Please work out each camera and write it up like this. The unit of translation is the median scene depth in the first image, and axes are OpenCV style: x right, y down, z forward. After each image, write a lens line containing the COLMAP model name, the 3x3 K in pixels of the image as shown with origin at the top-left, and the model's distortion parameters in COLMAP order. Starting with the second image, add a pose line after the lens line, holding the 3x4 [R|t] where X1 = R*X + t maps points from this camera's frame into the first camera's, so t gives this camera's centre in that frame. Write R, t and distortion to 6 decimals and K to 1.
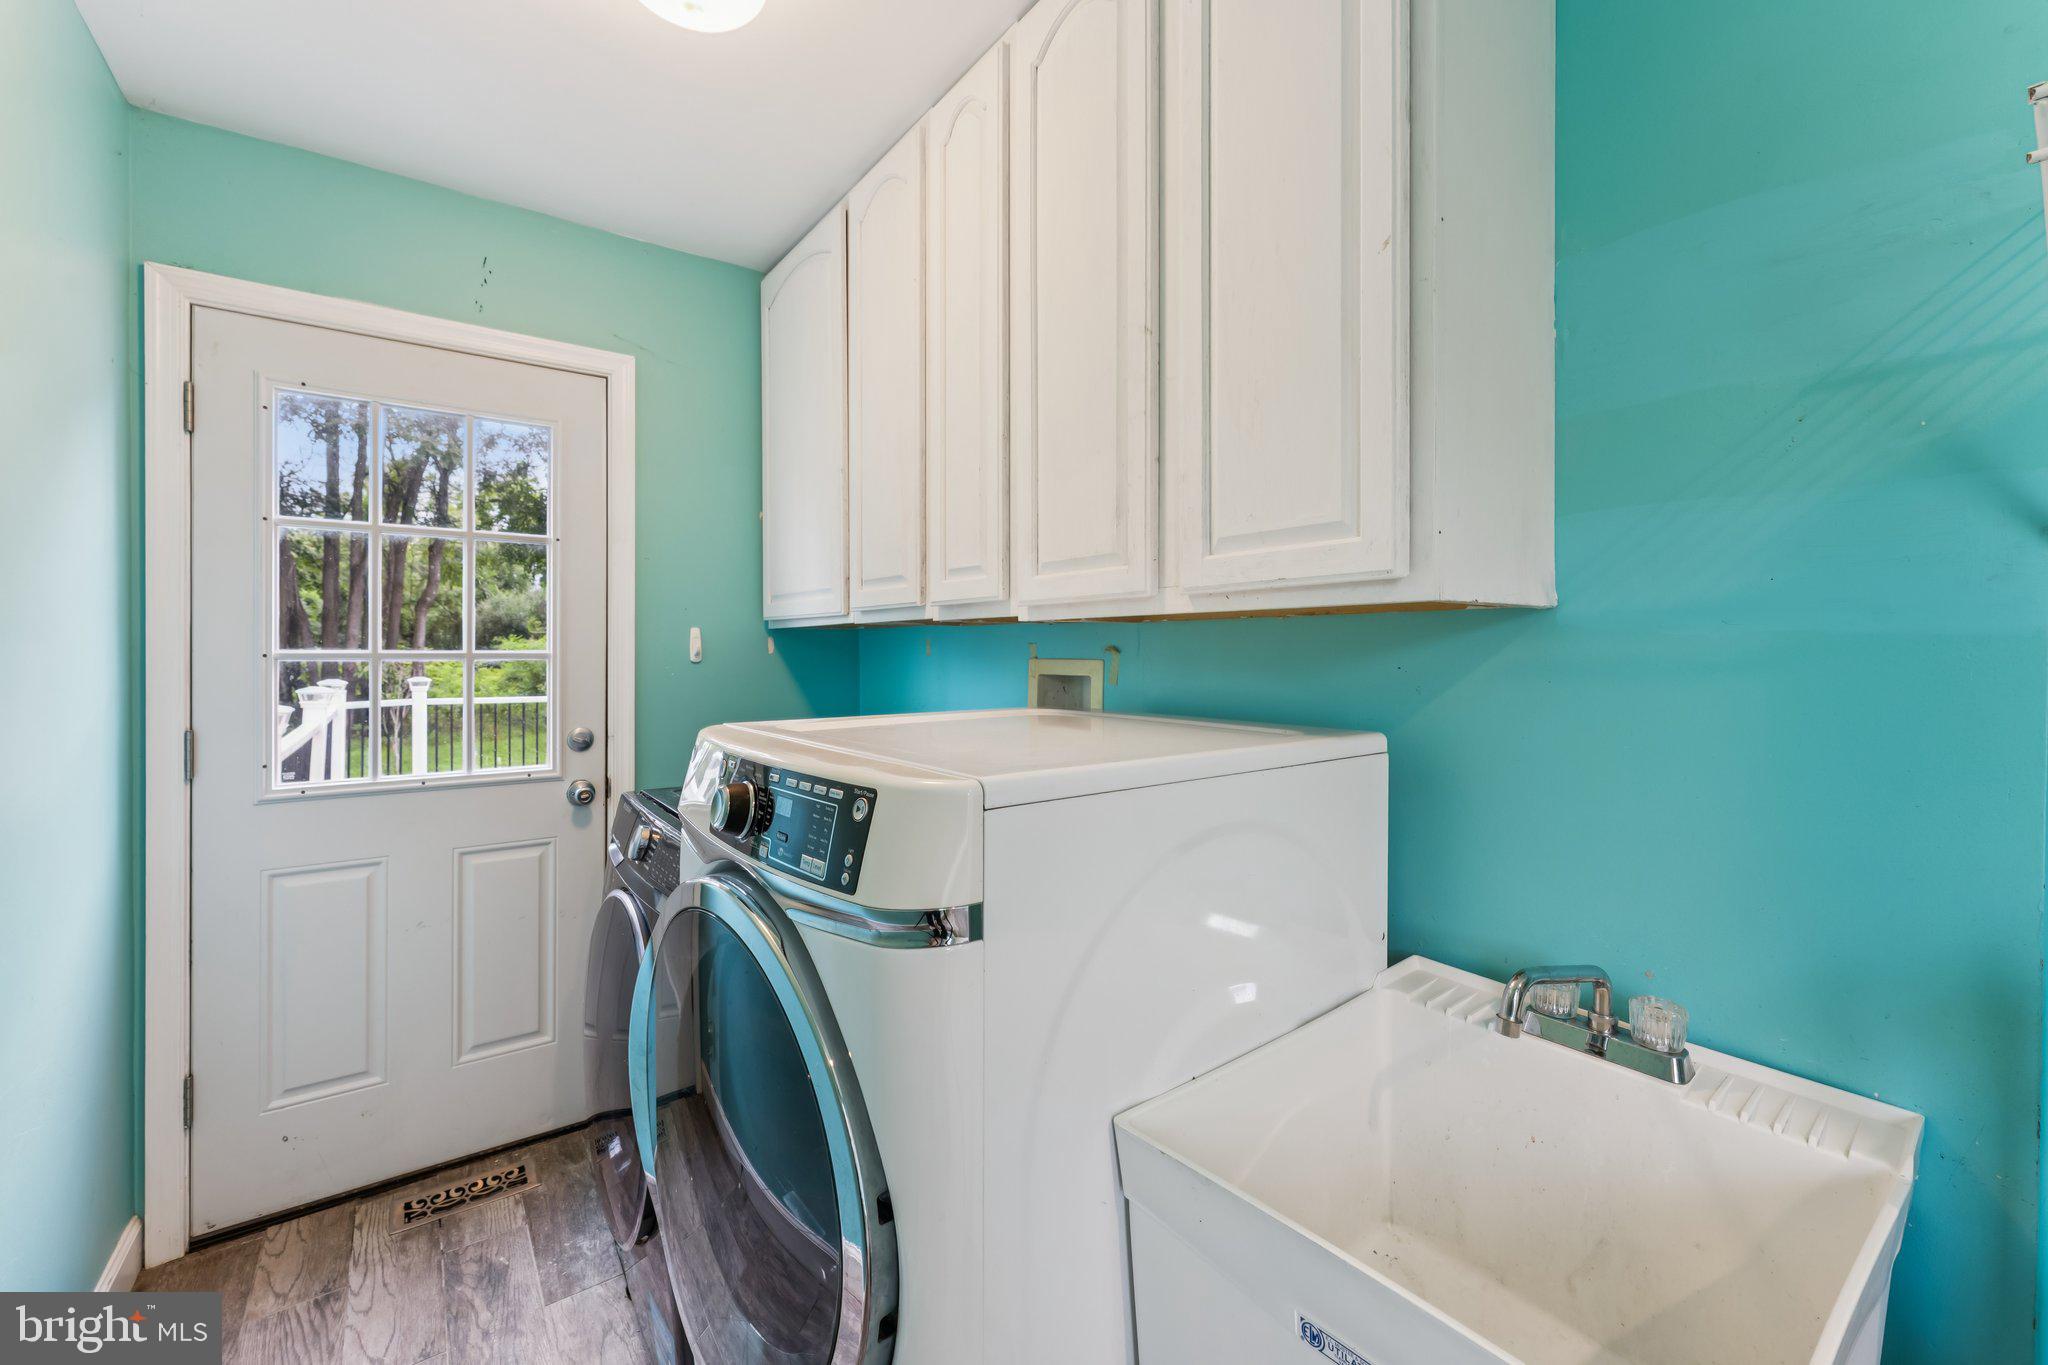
lens RADIAL K [[838.2, 0, 1037.4], [0, 838.2, 643.7], [0, 0, 1]] dist [0.000005, 0.000024]
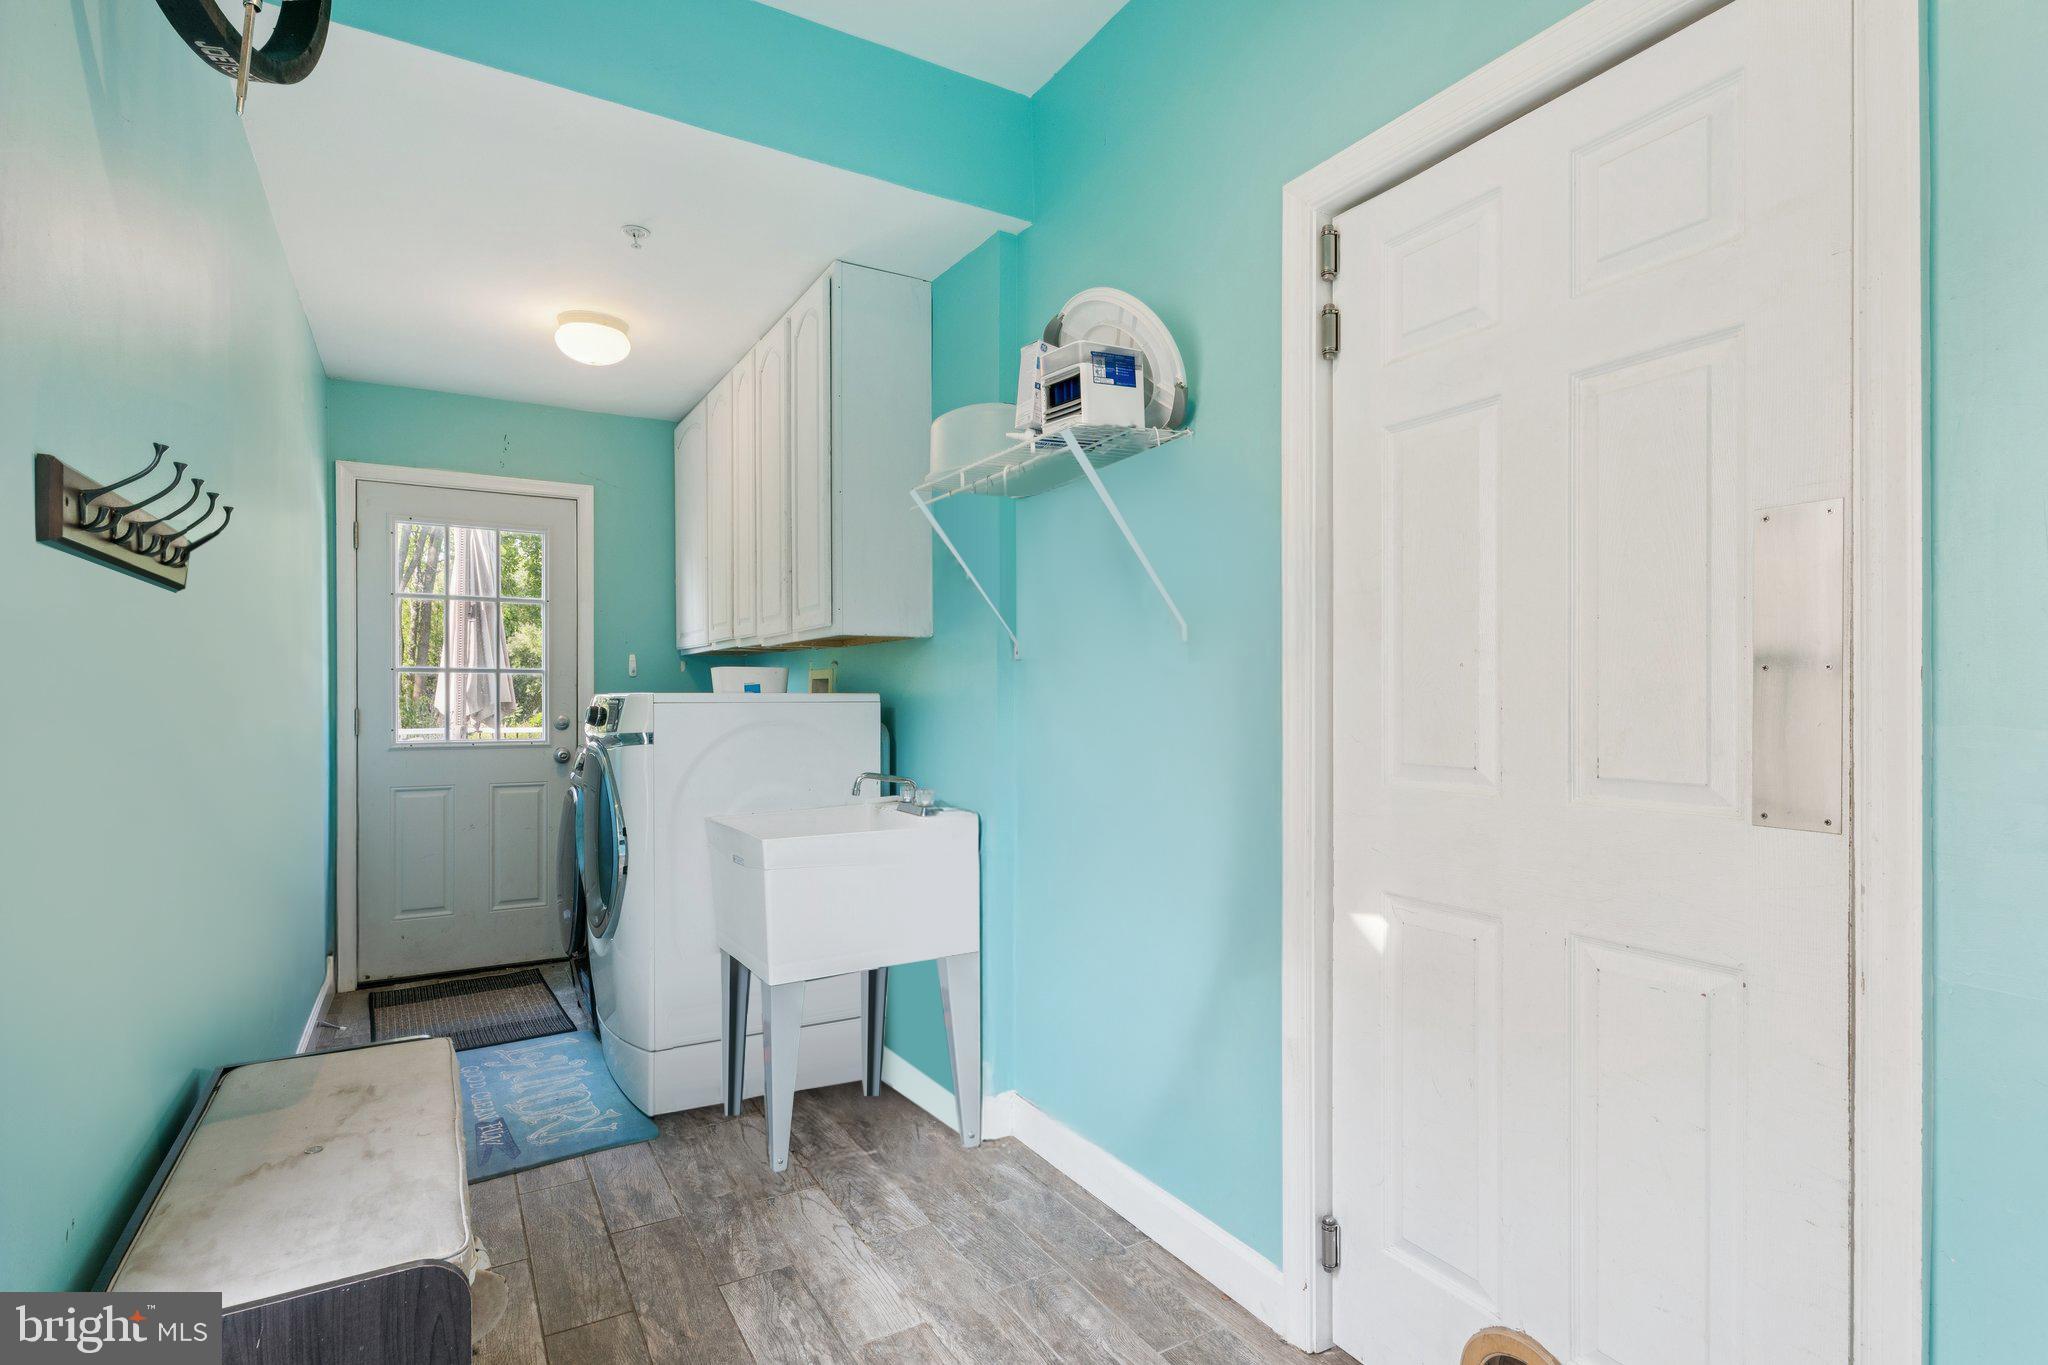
lens RADIAL K [[987.3, 0, 1023.8], [0, 987.3, 686.0], [0, 0, 1]] dist [0.001560, 0.000266]
pose [[0.994787, -0.002827, -0.101940, 0.673151], [0.003050, 0.999993, 0.002030, 0.051666], [0.101934, -0.002331, 0.994788, -1.011770]]
